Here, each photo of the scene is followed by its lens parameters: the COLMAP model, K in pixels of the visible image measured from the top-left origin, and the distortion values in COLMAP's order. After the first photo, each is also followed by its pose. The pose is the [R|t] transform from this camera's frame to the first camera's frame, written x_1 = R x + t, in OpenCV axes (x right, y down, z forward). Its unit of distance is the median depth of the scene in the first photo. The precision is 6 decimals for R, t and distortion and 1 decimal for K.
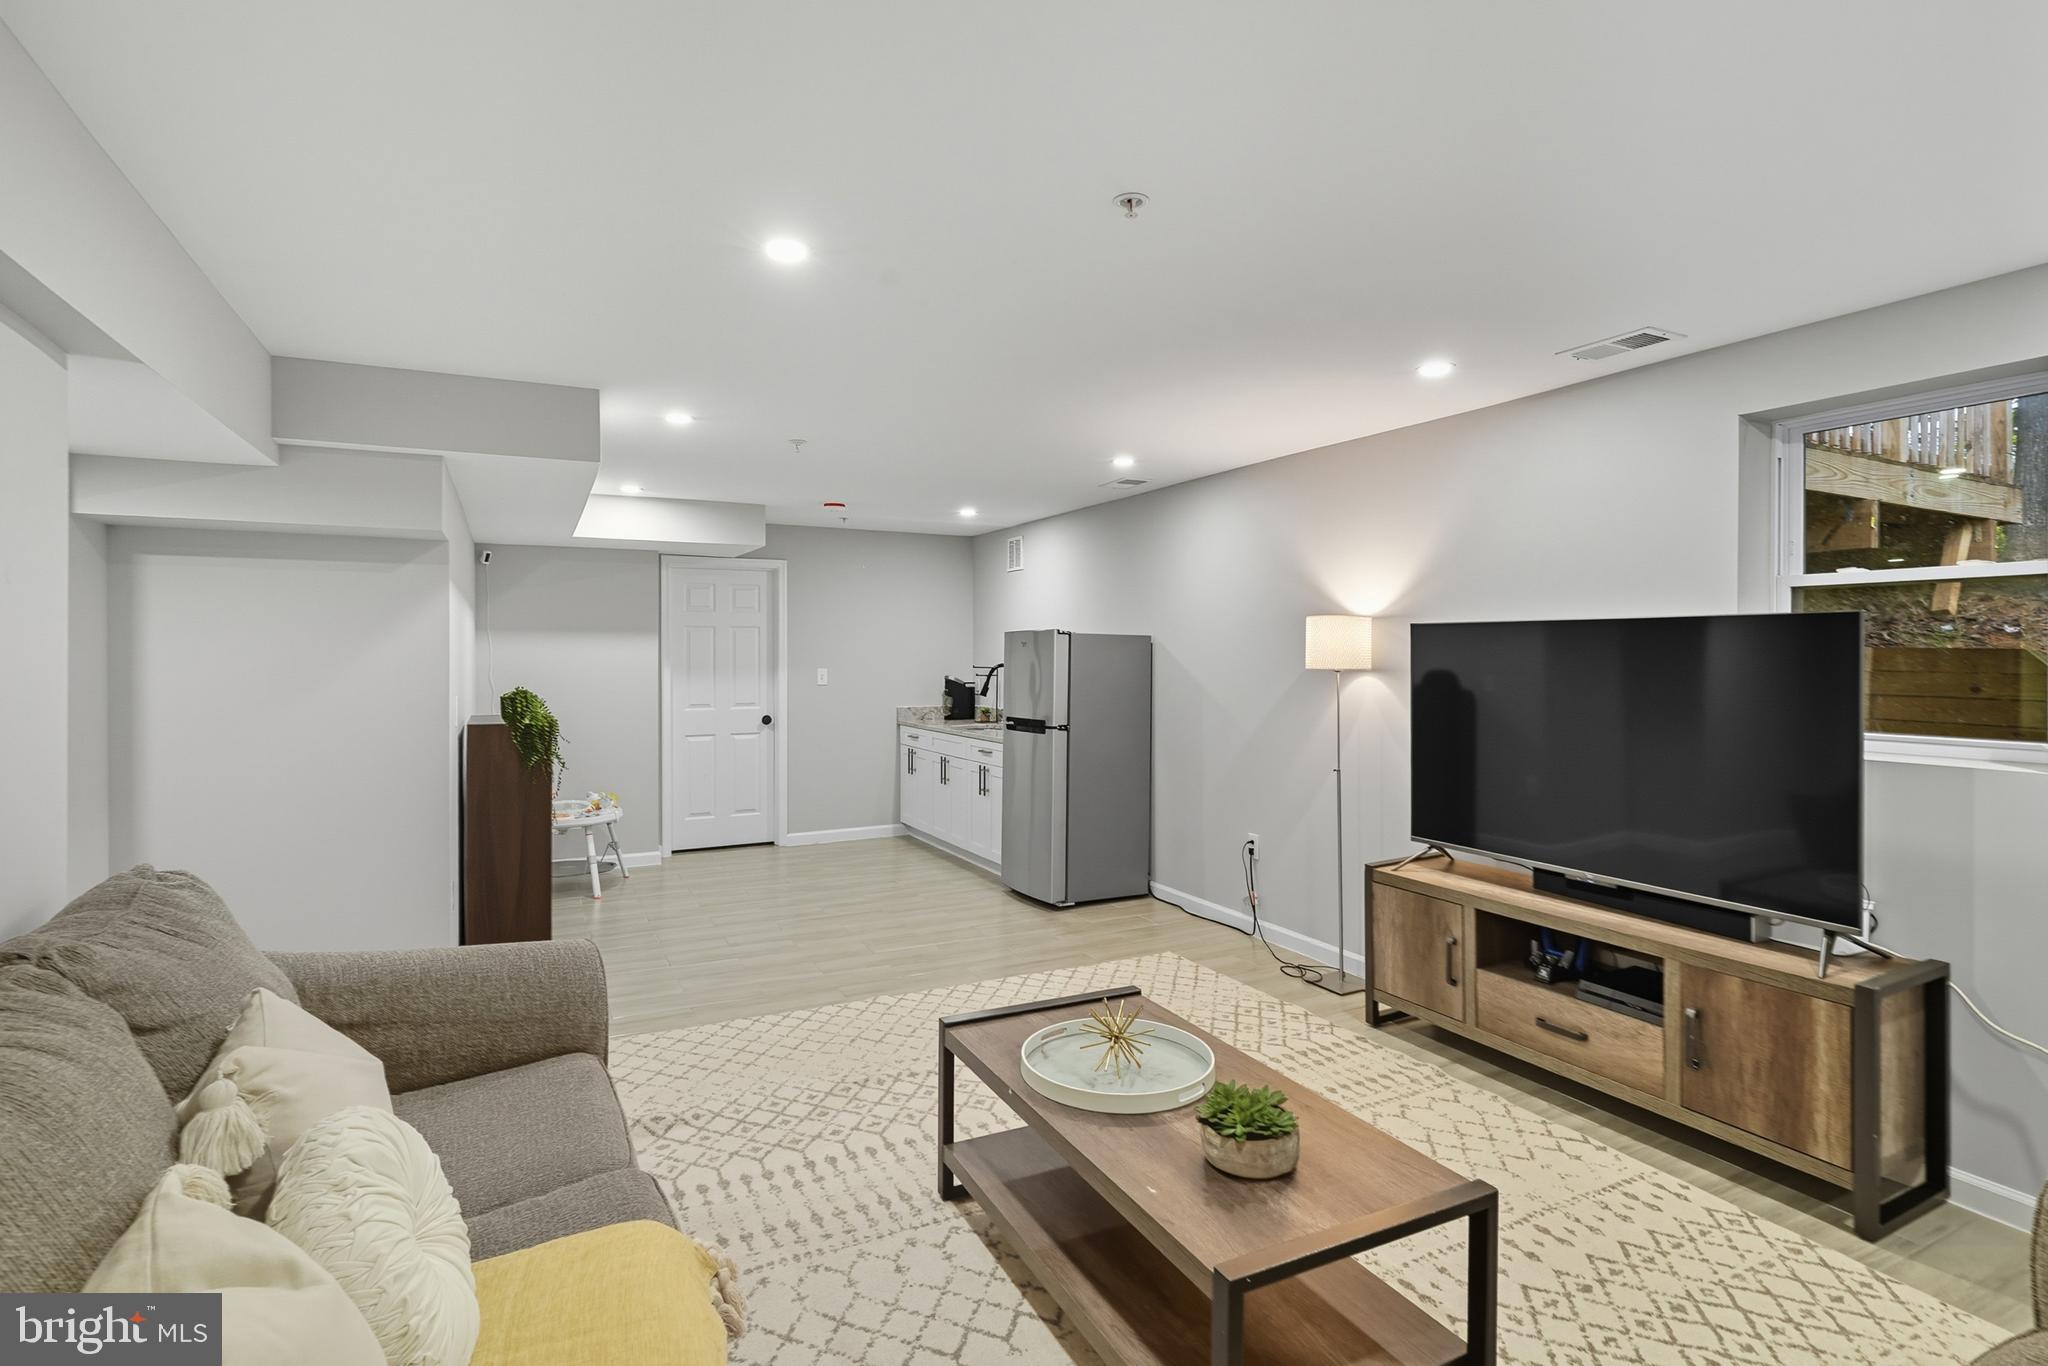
lens RADIAL K [[998.7, 0, 1020.1], [0, 998.7, 663.1], [0, 0, 1]] dist [-0.000655, 0.003223]
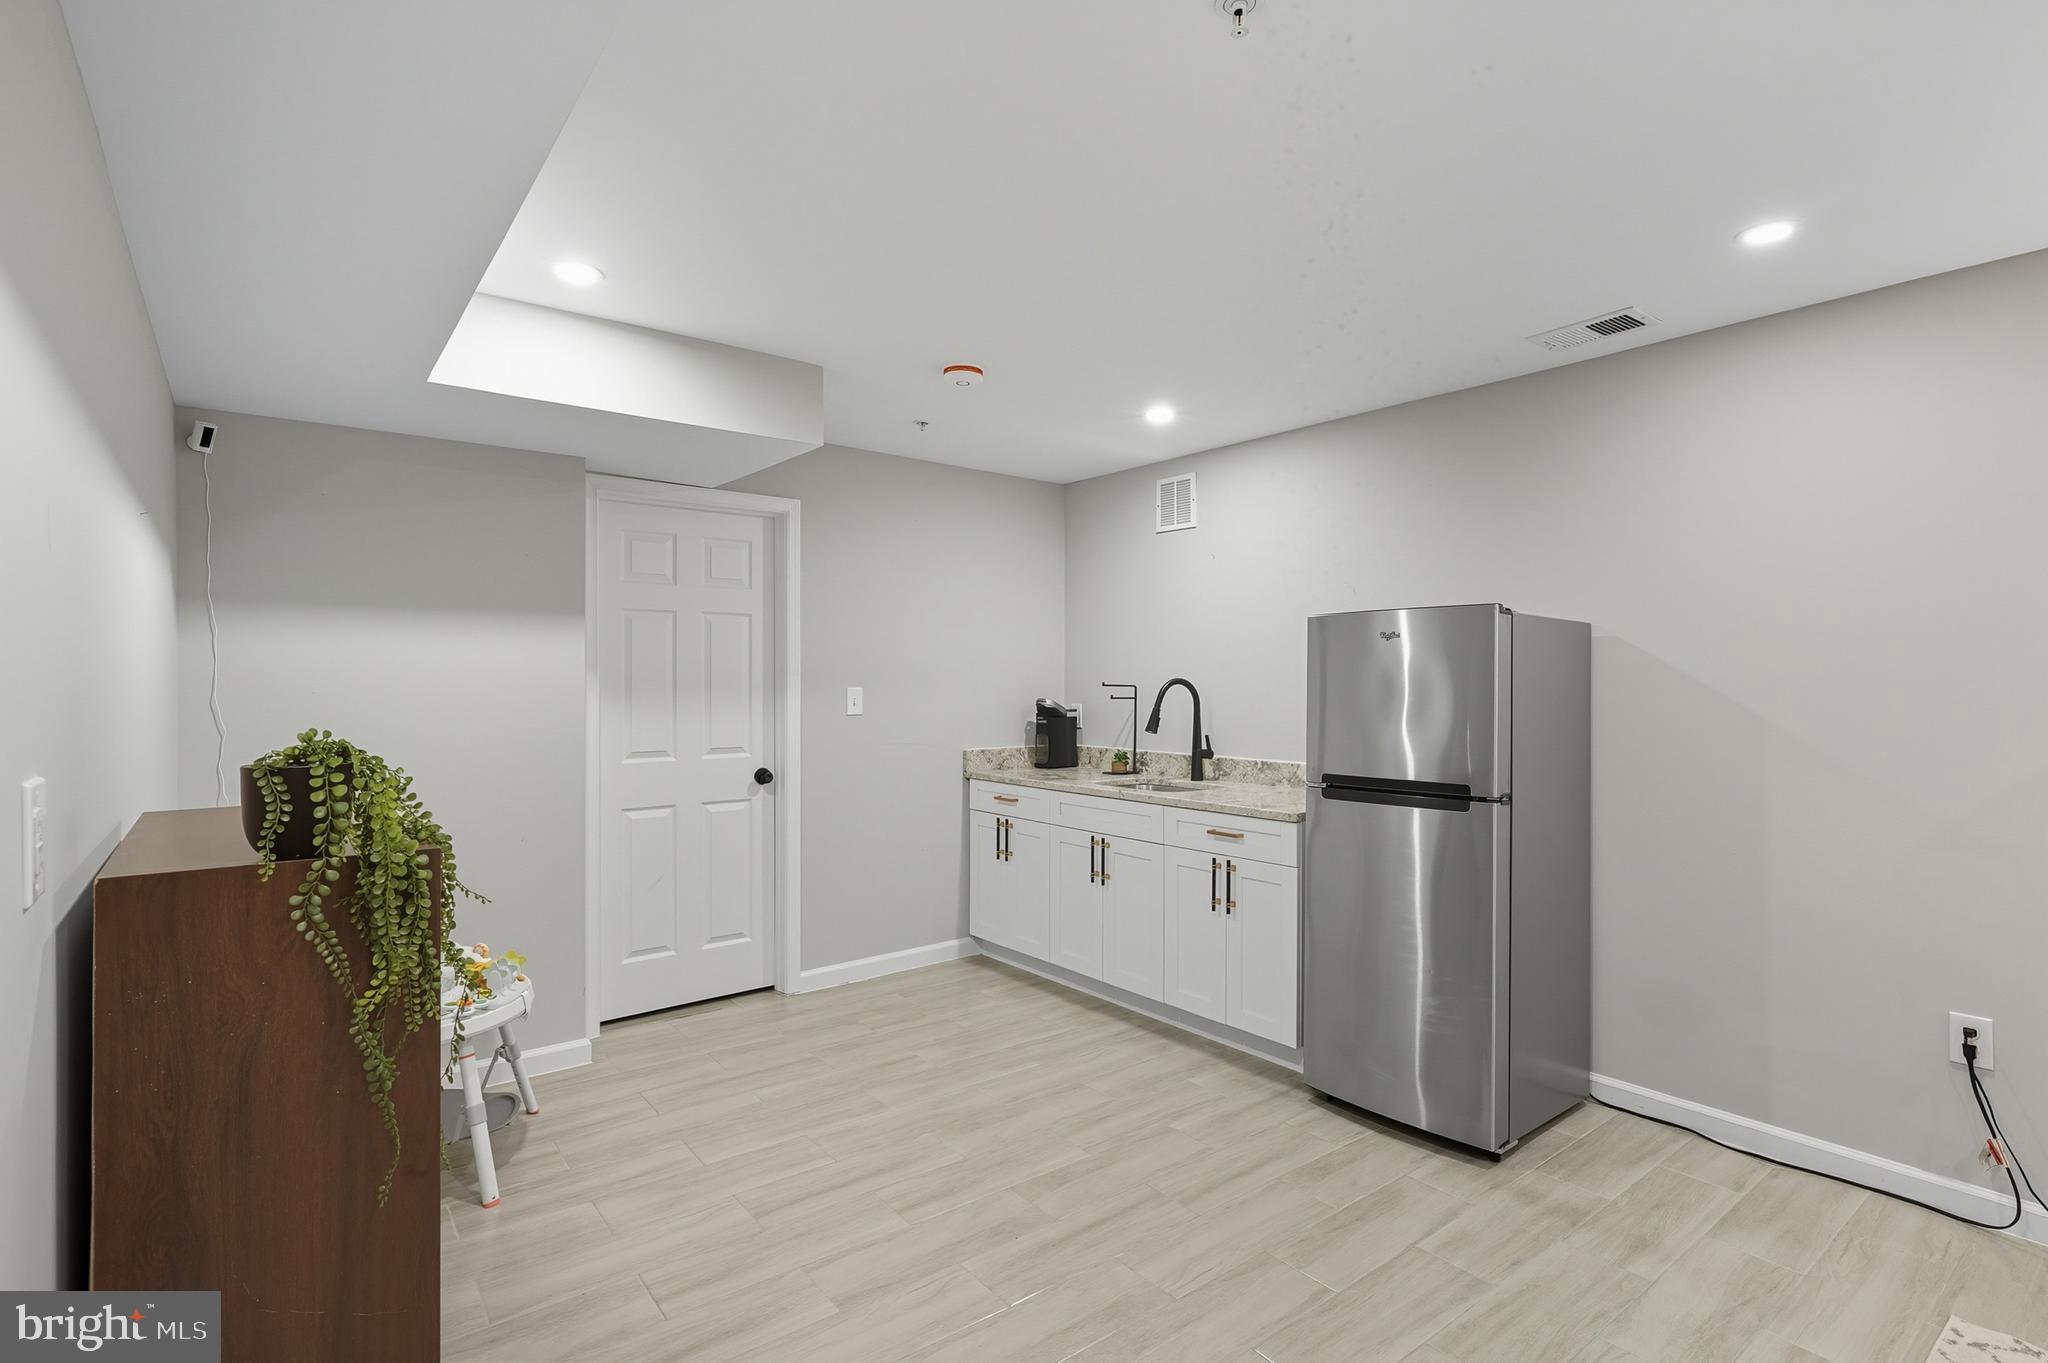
lens RADIAL K [[998.7, 0, 1031.5], [0, 998.7, 695.9], [0, 0, 1]] dist [-0.000655, 0.003223]
pose [[0.981985, -0.000847, 0.188959, -0.230017], [-0.000366, 0.999980, 0.006386, 0.007642], [-0.188961, -0.006340, 0.981964, 0.441447]]
